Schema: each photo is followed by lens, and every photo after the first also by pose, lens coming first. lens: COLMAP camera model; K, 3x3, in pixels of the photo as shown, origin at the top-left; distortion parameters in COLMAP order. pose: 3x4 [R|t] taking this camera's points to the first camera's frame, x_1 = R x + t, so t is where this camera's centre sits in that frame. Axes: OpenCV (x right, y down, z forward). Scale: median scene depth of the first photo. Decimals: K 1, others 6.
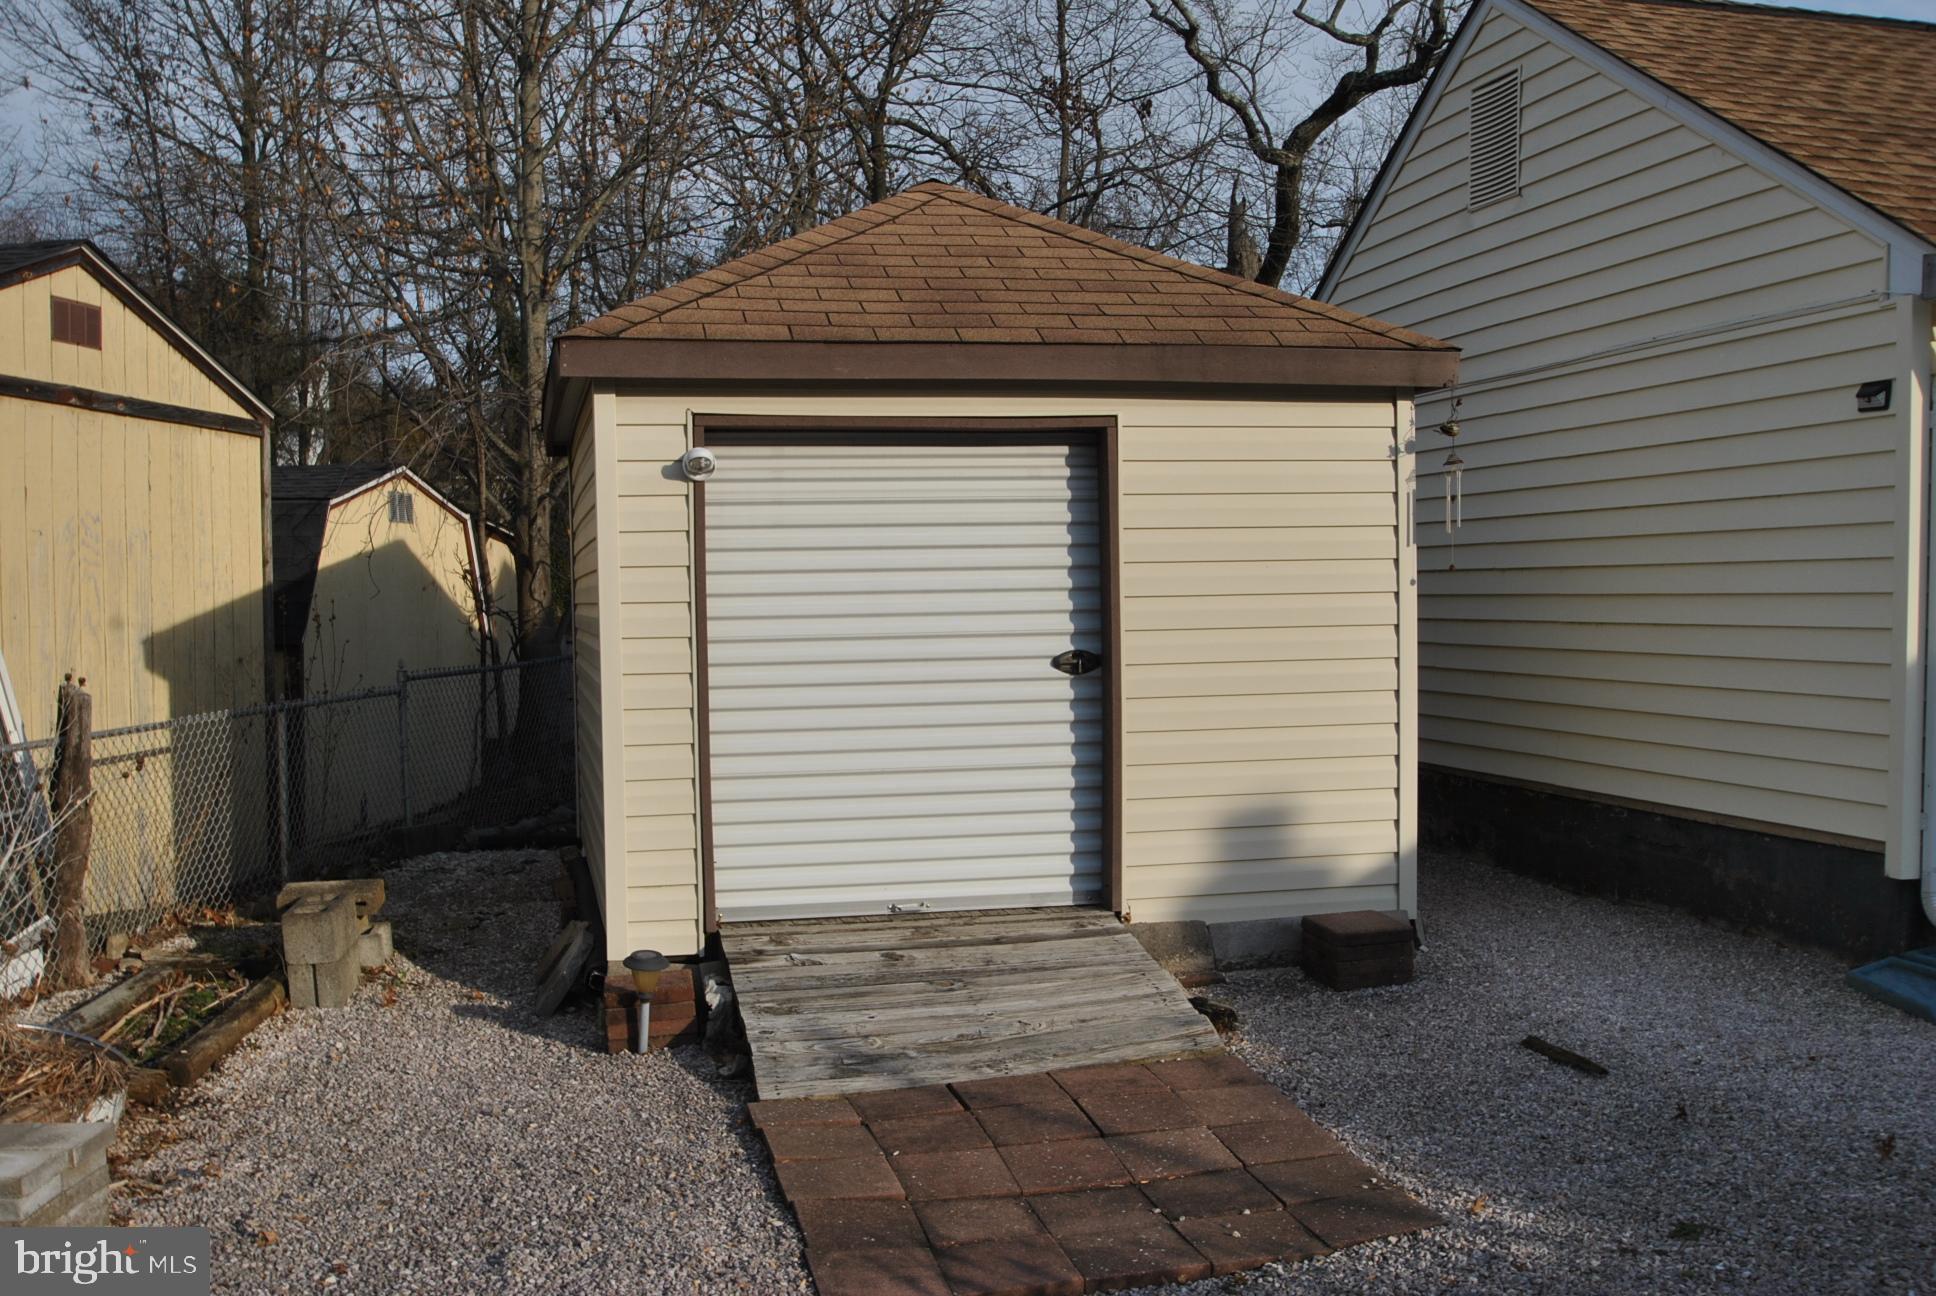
lens RADIAL K [[1943.4, 0, 968.0], [0, 1943.4, 648.0], [0, 0, 1]] dist [-0.042137, 0.009047]
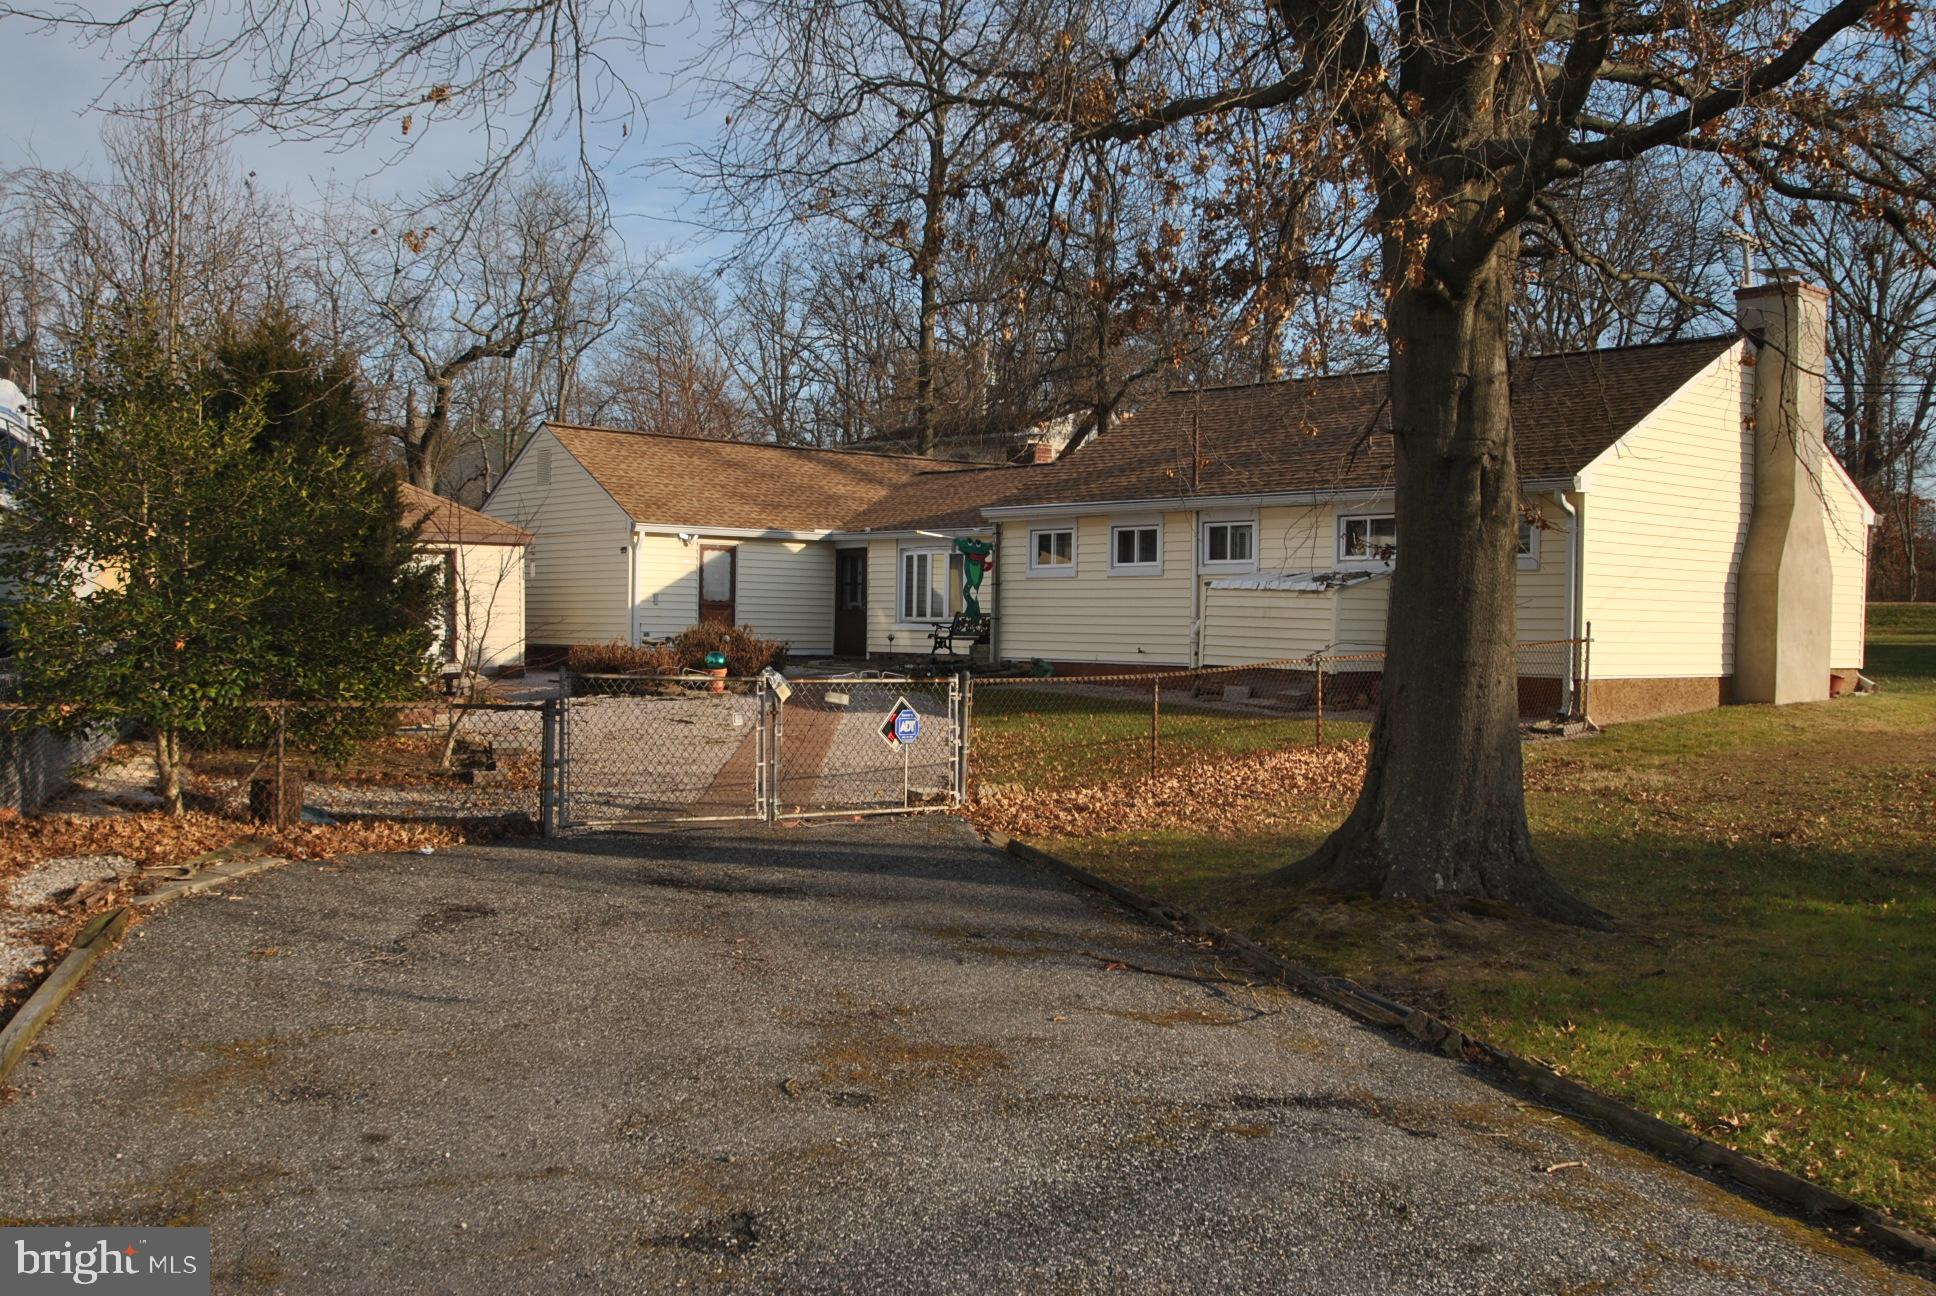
lens RADIAL K [[1943.4, 0, 968.0], [0, 1943.4, 648.0], [0, 0, 1]] dist [-0.042137, 0.009047]
pose [[0.888076, 0.009074, 0.459608, -0.895948], [-0.003566, 0.999911, -0.012850, 0.154253], [-0.459683, 0.009773, 0.888029, -3.373306]]
